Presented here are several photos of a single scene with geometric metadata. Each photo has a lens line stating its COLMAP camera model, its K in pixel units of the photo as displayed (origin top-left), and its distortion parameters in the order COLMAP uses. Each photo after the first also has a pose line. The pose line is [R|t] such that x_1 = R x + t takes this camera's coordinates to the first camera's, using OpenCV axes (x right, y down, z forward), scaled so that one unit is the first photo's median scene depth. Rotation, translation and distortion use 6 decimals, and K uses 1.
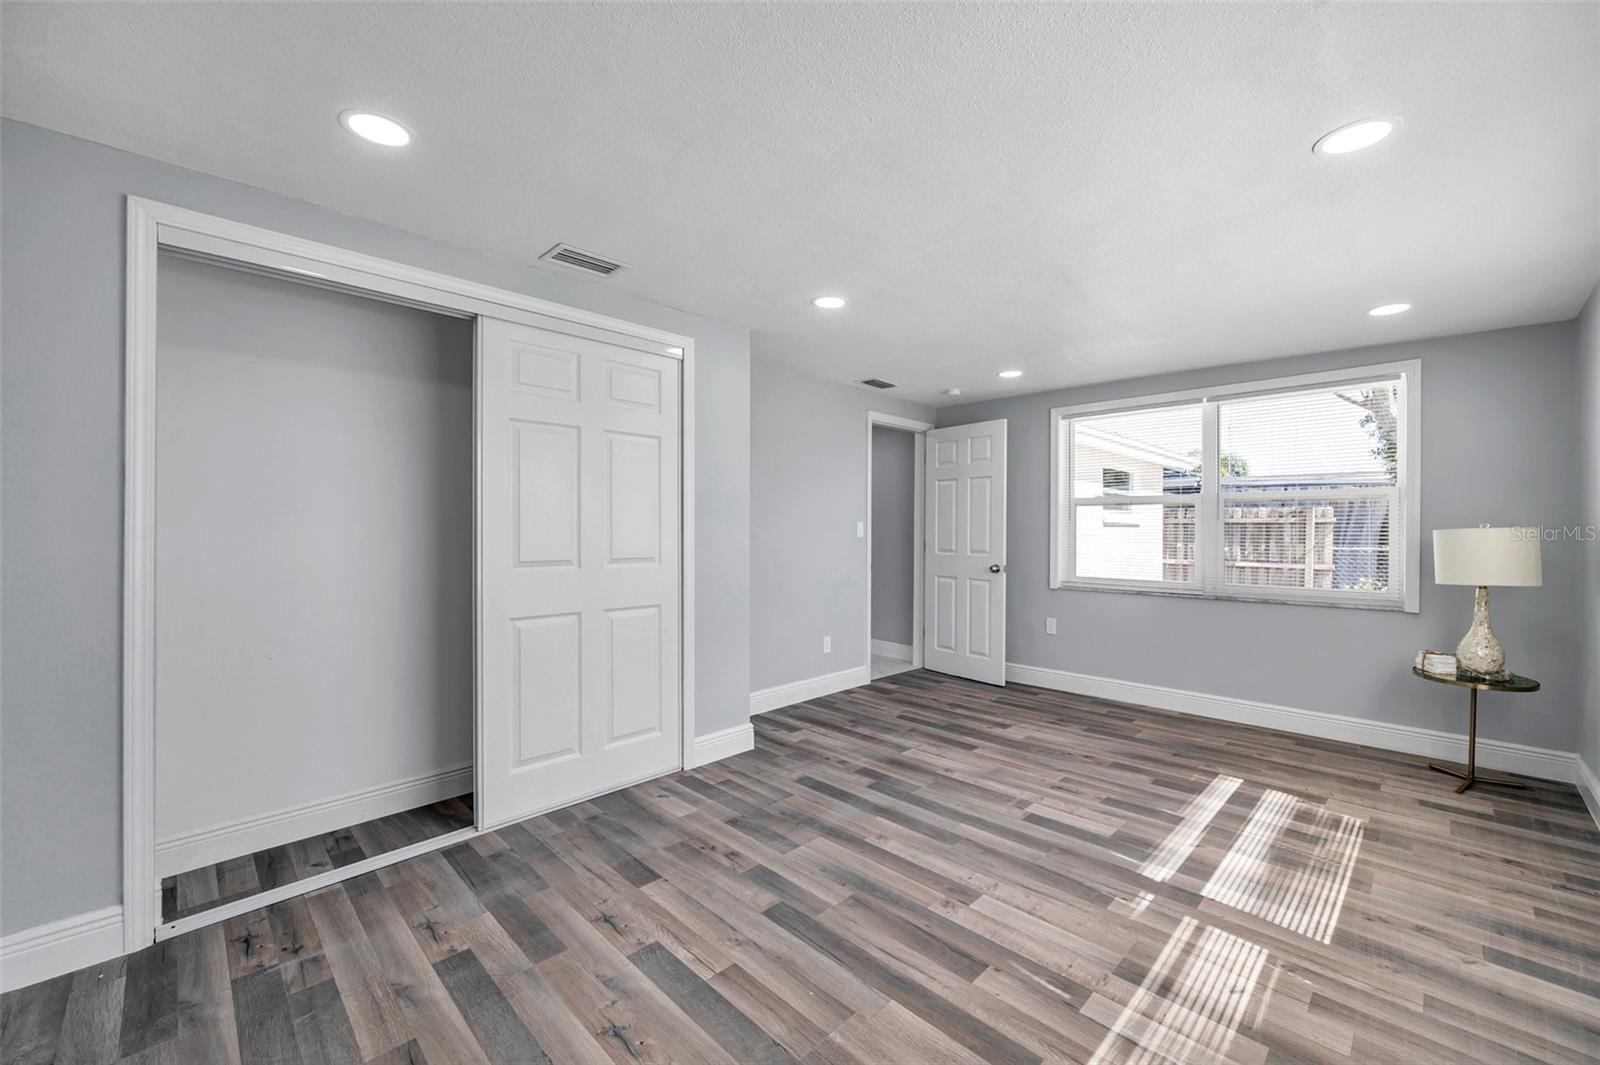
lens RADIAL K [[635.2, 0, 798.3], [0, 635.2, 537.0], [0, 0, 1]] dist [-0.005758, 0.000923]
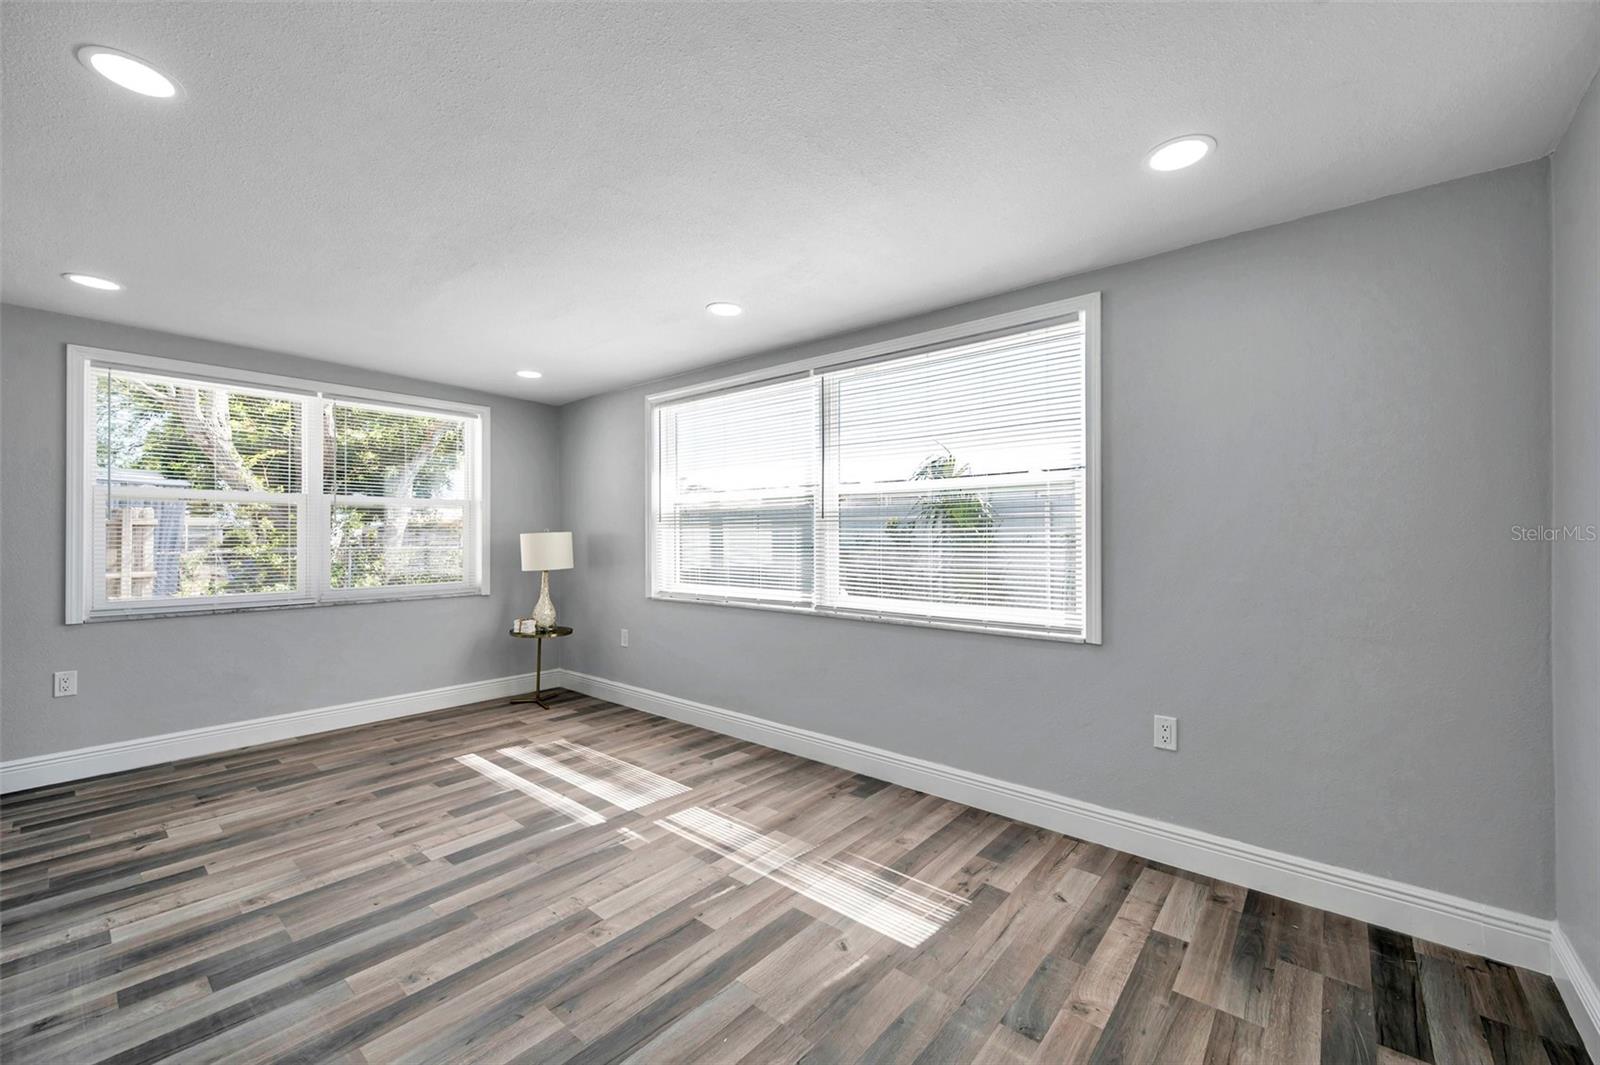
lens RADIAL K [[635.2, 0, 800.2], [0, 635.2, 516.5], [0, 0, 1]] dist [-0.005758, 0.000923]
pose [[-0.092296, 0.027809, 0.995343, -0.561361], [0.010069, 0.999585, -0.026993, -0.002975], [-0.995681, 0.007531, -0.092537, 0.597428]]
